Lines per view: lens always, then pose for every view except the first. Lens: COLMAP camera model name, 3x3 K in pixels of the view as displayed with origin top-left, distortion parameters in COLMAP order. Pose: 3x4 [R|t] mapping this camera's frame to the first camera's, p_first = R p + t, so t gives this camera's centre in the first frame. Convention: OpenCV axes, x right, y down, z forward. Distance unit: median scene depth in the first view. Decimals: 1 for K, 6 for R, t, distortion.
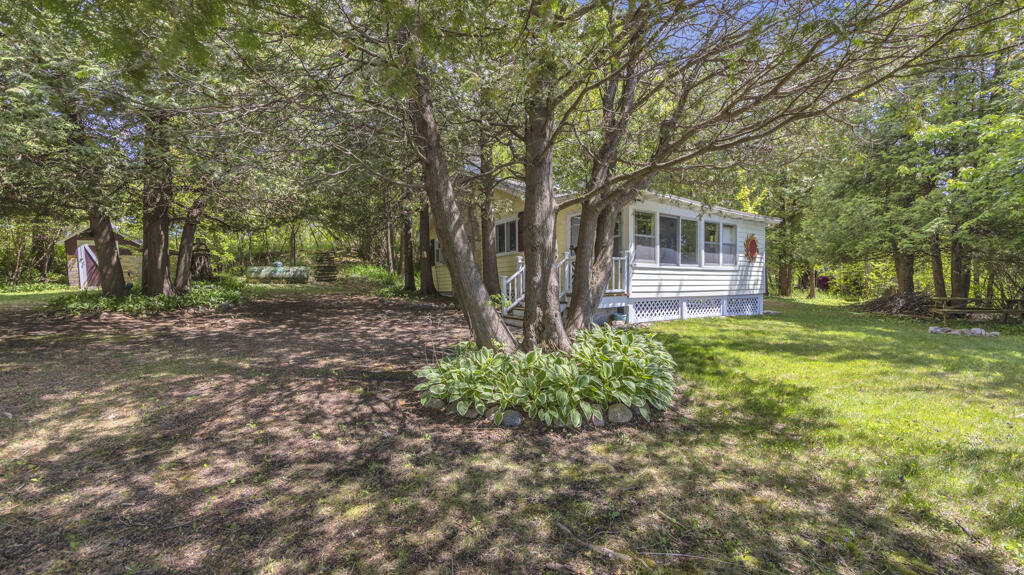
lens RADIAL K [[382.5, 0, 496.6], [0, 382.5, 301.5], [0, 0, 1]] dist [0.000218, 0.000032]
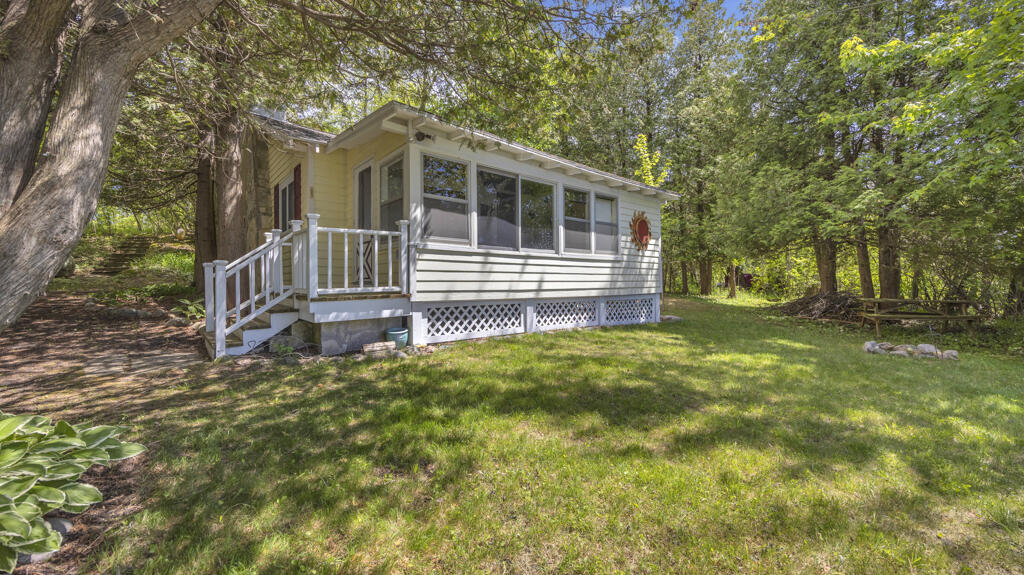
lens RADIAL K [[382.5, 0, 504.9], [0, 382.5, 284.7], [0, 0, 1]] dist [0.000218, 0.000032]
pose [[0.992513, 0.004278, 0.122066, 0.335973], [0.000166, 0.999338, -0.036369, -0.010873], [-0.122140, 0.036117, 0.991855, 0.326968]]
